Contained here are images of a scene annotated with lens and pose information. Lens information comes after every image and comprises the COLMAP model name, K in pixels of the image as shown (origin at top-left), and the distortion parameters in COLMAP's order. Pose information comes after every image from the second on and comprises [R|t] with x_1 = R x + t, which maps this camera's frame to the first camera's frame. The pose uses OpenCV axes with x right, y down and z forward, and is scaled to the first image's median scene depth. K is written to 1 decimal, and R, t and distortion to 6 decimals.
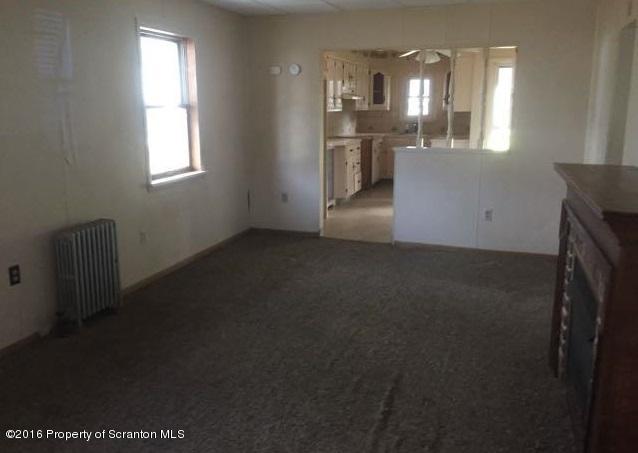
lens RADIAL K [[621.8, 0, 320.1], [0, 621.8, 225.0], [0, 0, 1]] dist [0.075349, 0.000000]
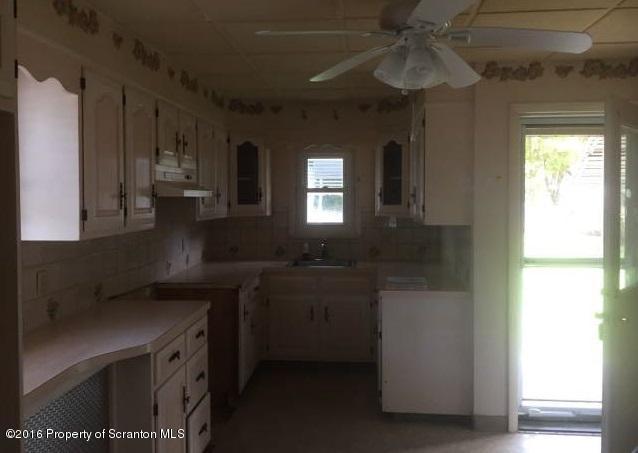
lens RADIAL K [[621.8, 0, 319.4], [0, 621.8, 225.2], [0, 0, 1]] dist [0.075349, 0.000000]
pose [[0.976260, -0.012414, 0.216248, 0.043028], [0.042819, 0.989715, -0.136492, -0.111252], [-0.212329, 0.142511, 0.966751, 0.531059]]
